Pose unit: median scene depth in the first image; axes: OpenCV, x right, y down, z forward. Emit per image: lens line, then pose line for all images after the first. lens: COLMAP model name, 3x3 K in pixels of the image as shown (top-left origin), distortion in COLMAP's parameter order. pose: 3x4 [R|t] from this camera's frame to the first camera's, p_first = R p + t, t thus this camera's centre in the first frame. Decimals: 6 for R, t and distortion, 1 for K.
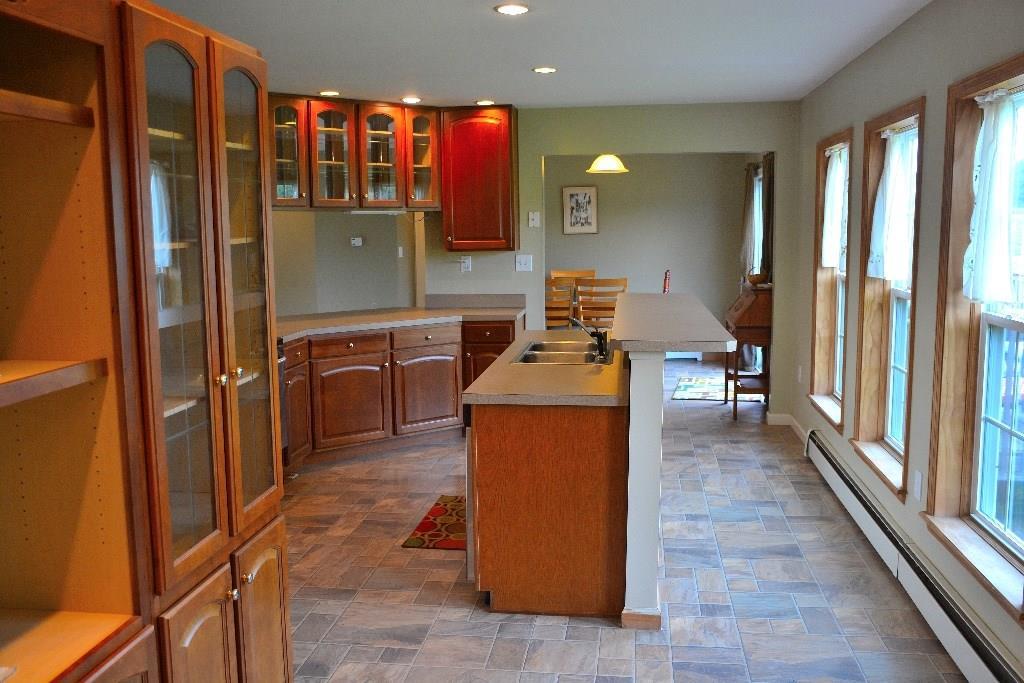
lens RADIAL K [[969.5, 0, 512.0], [0, 969.5, 341.5], [0, 0, 1]] dist [0.013403, 0.003626]
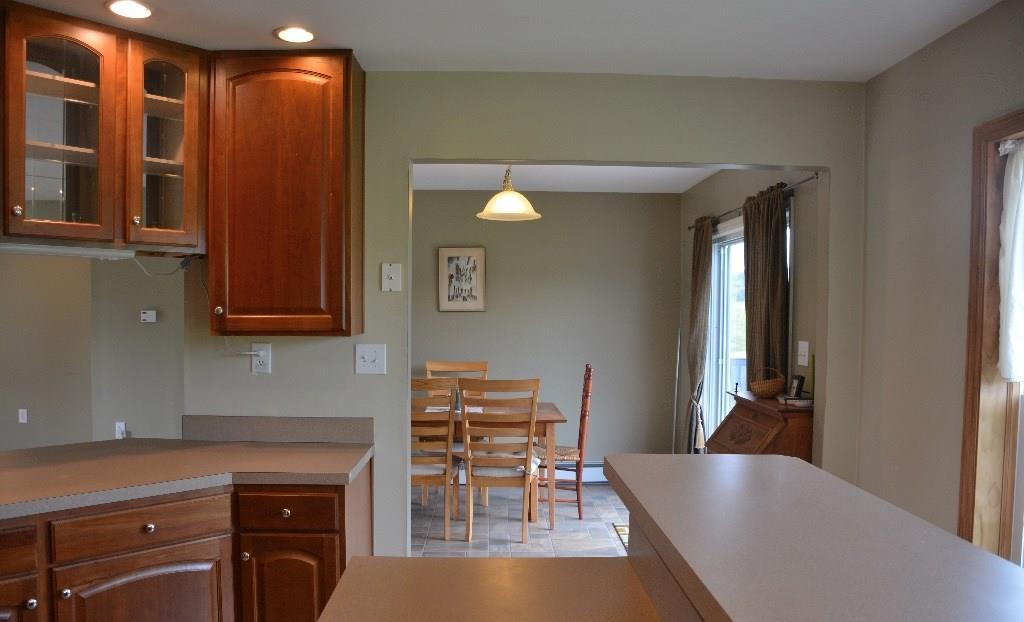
lens RADIAL K [[834.8, 0, 512.0], [0, 834.8, 311.0], [0, 0, 1]] dist [-0.127381, 0.002696]
pose [[0.988365, 0.019771, 0.150812, 0.019293], [-0.001982, 0.993106, -0.117204, -0.054795], [-0.152089, 0.115541, 0.981590, 0.549120]]
